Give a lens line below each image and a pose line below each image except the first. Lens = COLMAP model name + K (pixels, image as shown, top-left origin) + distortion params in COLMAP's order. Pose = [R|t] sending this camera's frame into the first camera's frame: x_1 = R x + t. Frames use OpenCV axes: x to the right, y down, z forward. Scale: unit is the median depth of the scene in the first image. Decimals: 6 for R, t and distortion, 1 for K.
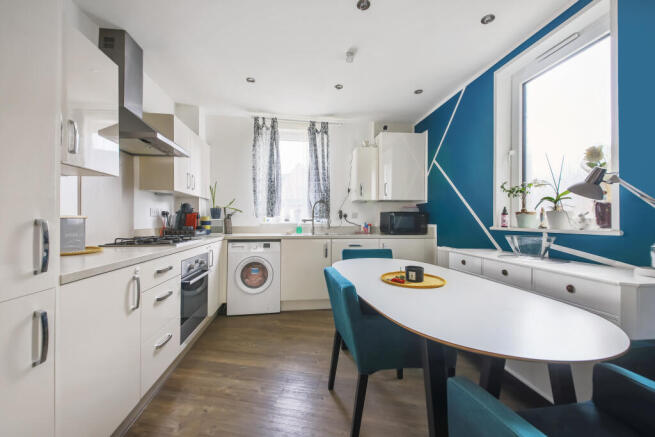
lens RADIAL K [[263.8, 0, 327.7], [0, 263.8, 222.0], [0, 0, 1]] dist [0.000907, 0.000015]
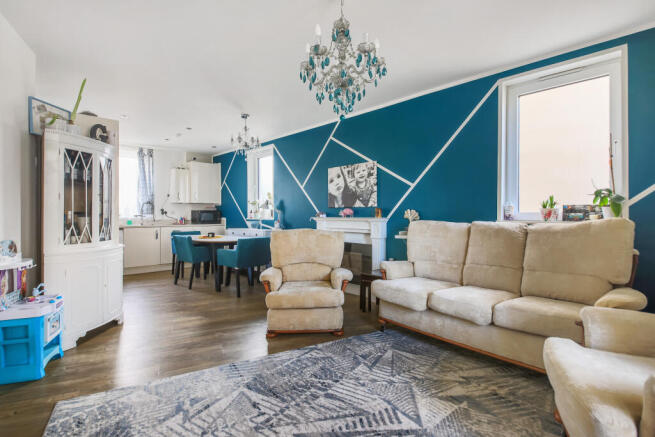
lens RADIAL K [[295.4, 0, 327.3], [0, 295.4, 219.3], [0, 0, 1]] dist [0.000405, -0.000013]
pose [[0.784852, -0.013463, 0.619537, -0.265792], [0.008232, 0.999902, 0.011300, 0.003193], [-0.619628, -0.003769, 0.784886, -0.915519]]
